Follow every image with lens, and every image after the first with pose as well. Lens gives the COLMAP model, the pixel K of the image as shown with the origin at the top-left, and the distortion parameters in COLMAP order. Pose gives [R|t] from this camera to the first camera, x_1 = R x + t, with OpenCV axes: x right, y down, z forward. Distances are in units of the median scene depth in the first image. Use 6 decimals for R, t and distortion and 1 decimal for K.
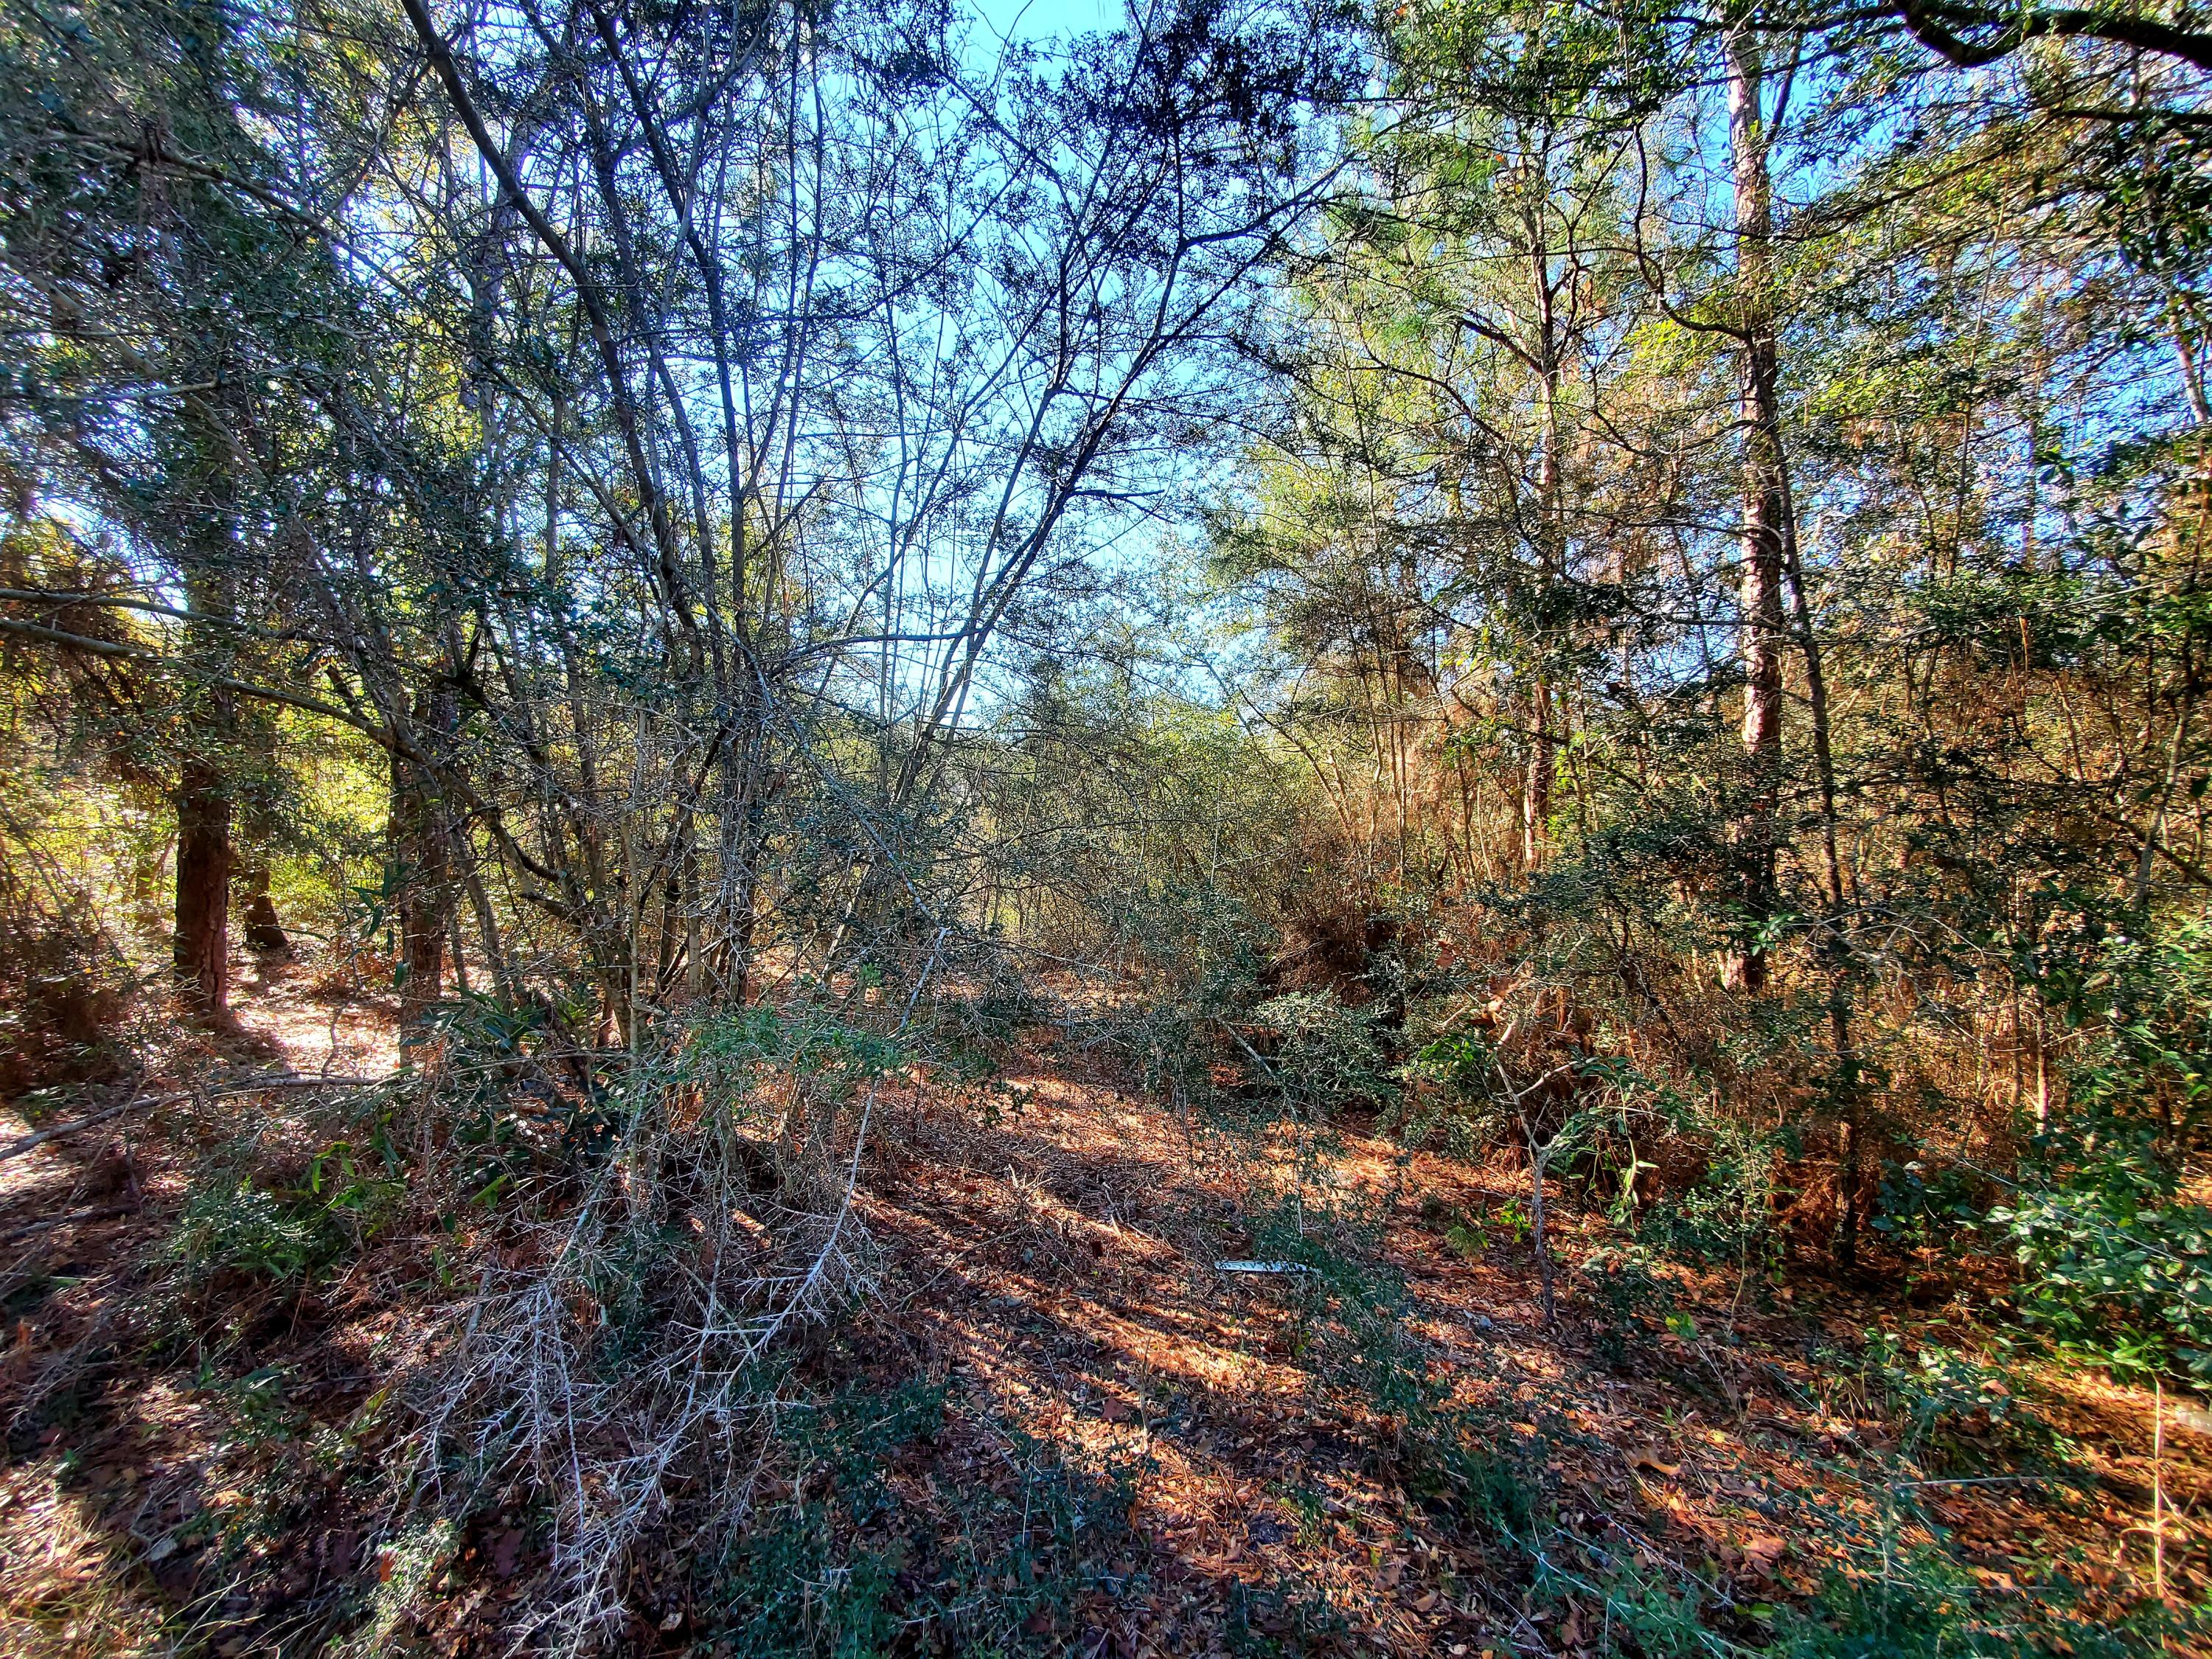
lens RADIAL K [[885.8, 0, 1095.7], [0, 885.8, 836.9], [0, 0, 1]] dist [0.001768, -0.001821]
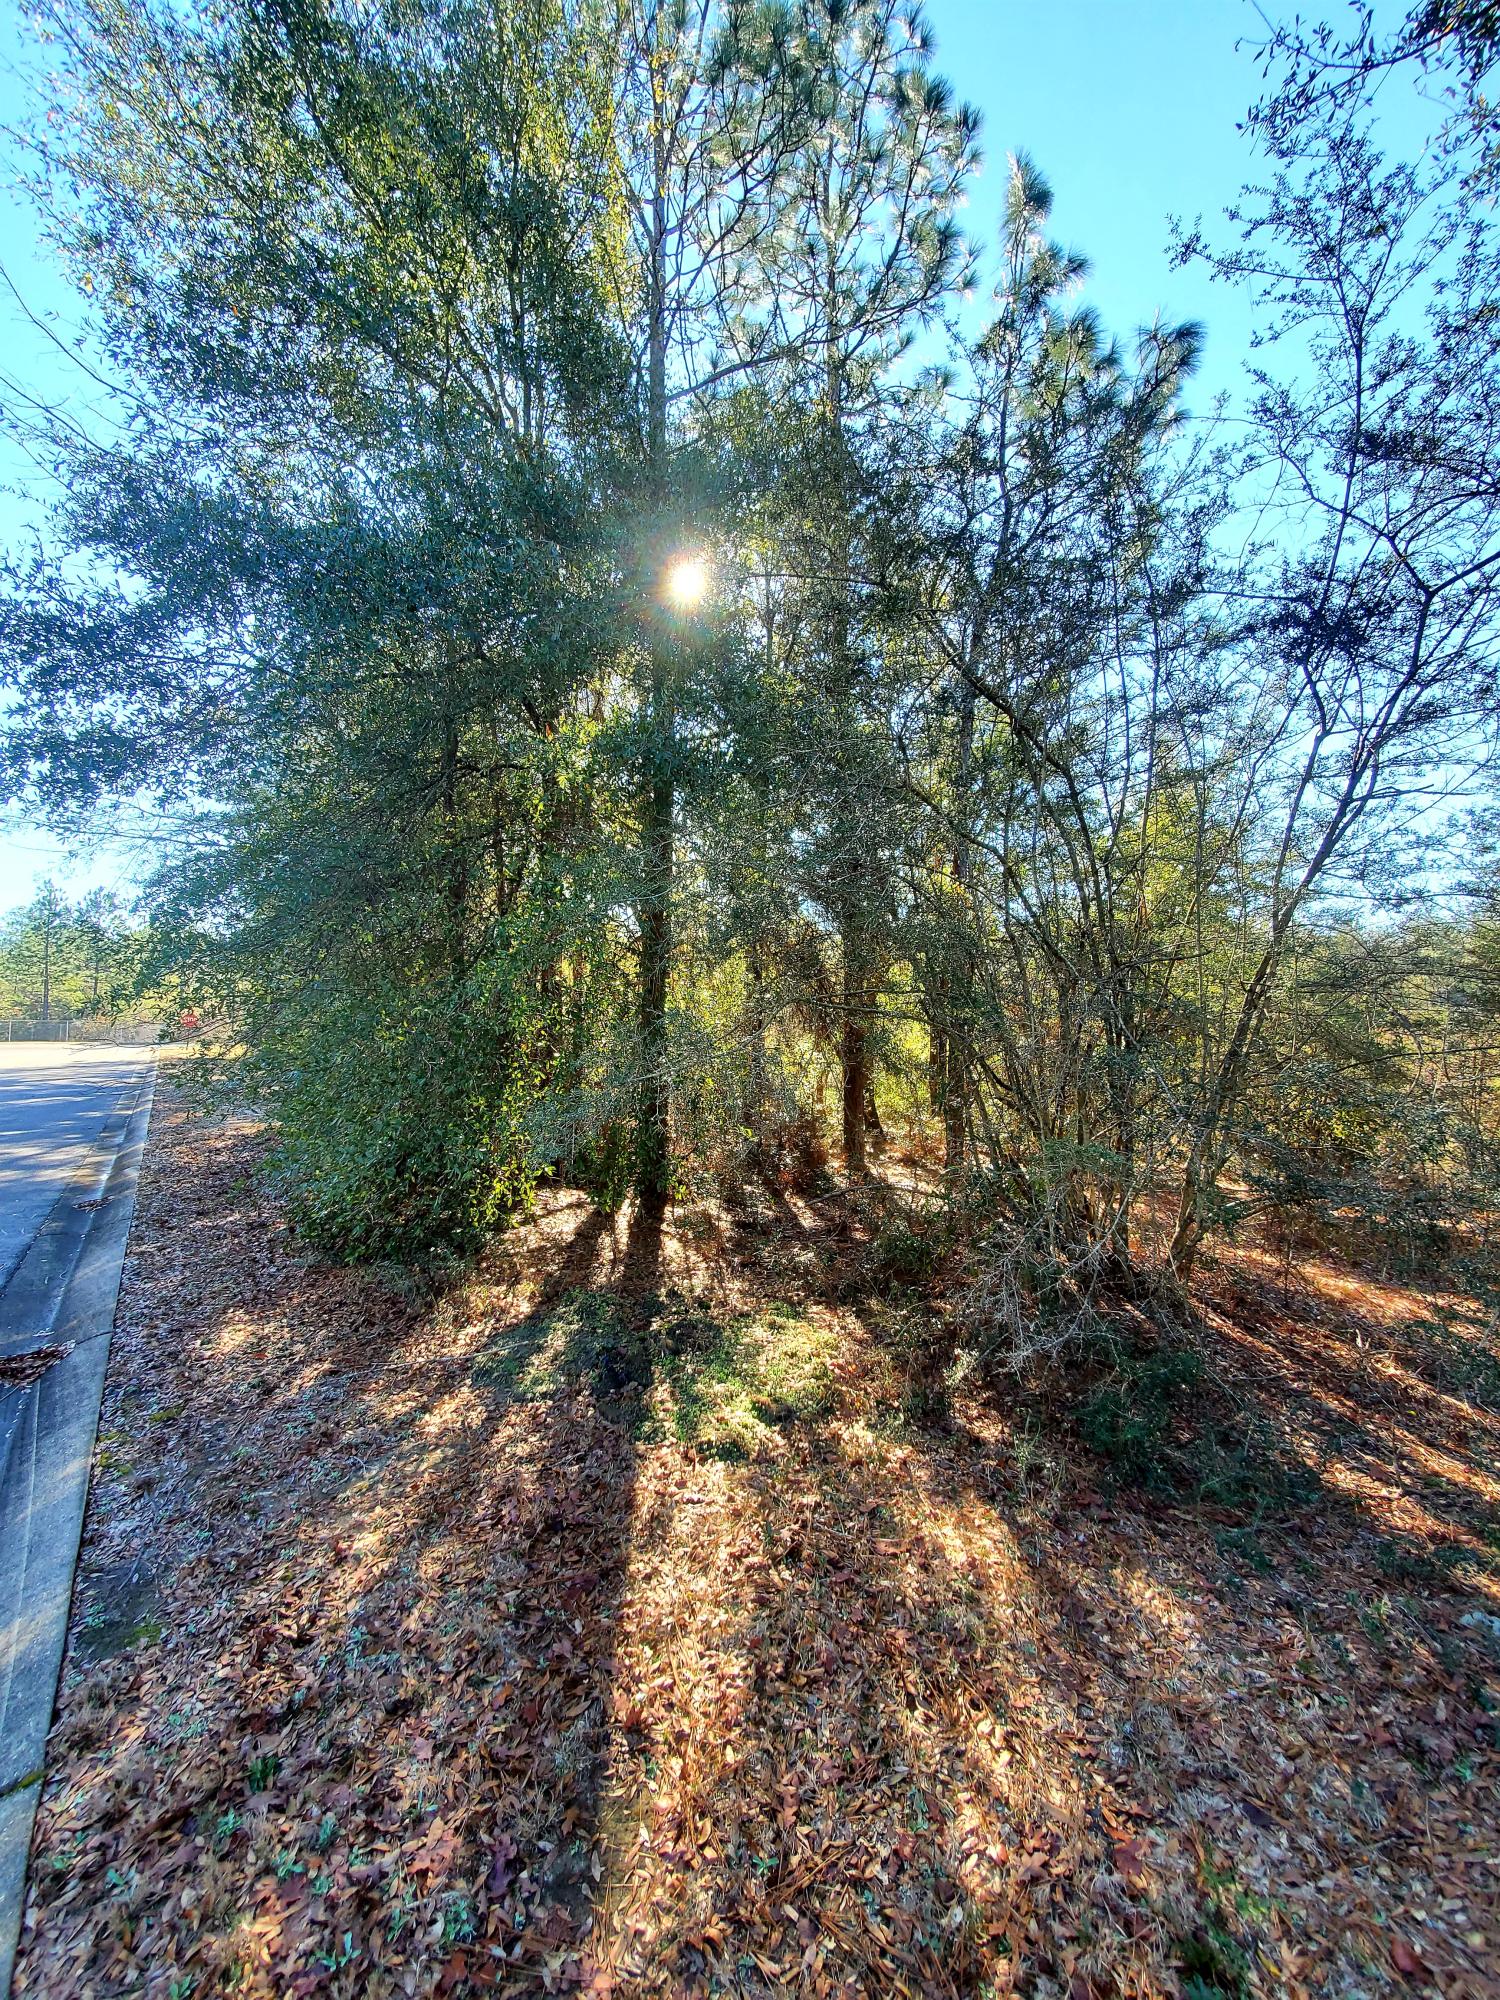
lens RADIAL K [[800.9, 0, 748.7], [0, 800.9, 986.4], [0, 0, 1]] dist [0.001768, -0.001821]
pose [[0.629375, -0.087398, -0.772171, 0.295467], [0.015413, 0.994864, -0.100041, -0.007903], [0.776949, 0.051061, 0.627490, -0.413168]]
